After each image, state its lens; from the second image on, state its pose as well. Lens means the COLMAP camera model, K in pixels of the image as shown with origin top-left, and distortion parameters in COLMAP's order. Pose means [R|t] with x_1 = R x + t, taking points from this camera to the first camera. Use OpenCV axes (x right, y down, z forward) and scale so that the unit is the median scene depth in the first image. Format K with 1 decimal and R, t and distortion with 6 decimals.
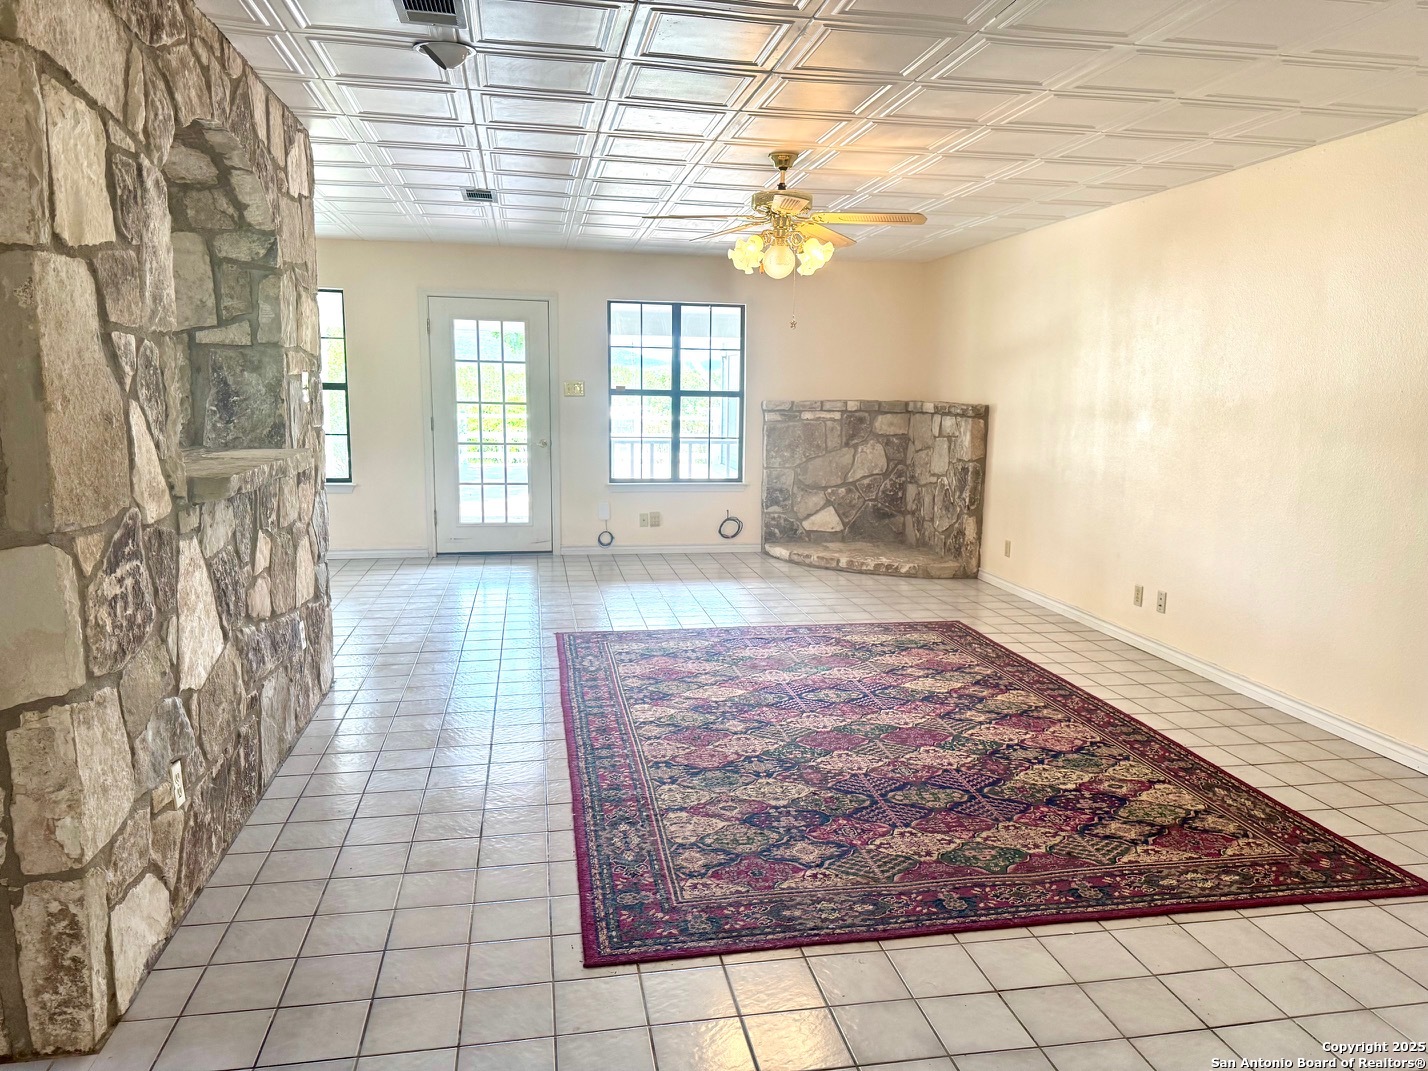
lens RADIAL K [[1013.9, 0, 714.2], [0, 1013.9, 542.8], [0, 0, 1]] dist [0.080663, -0.061739]
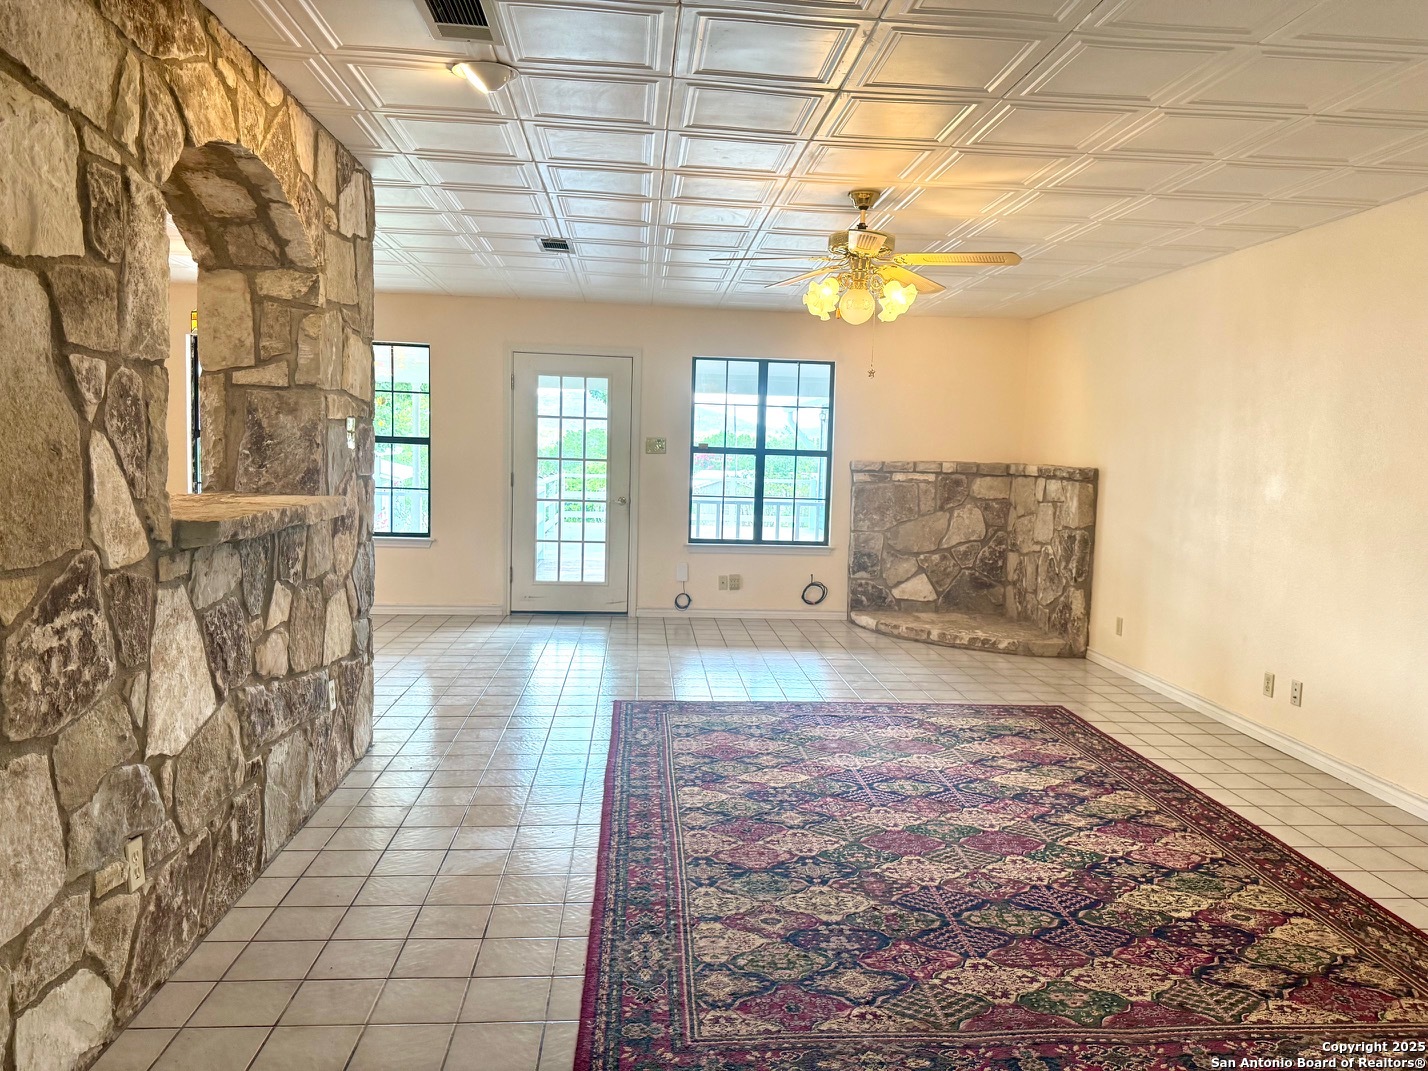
lens RADIAL K [[1020.7, 0, 720.9], [0, 1020.7, 541.2], [0, 0, 1]] dist [0.036347, -0.014708]
pose [[0.995015, 0.023811, -0.096841, 0.050384], [-0.030110, 0.997488, -0.064115, -0.000717], [0.095071, 0.066711, 0.993233, 0.122816]]
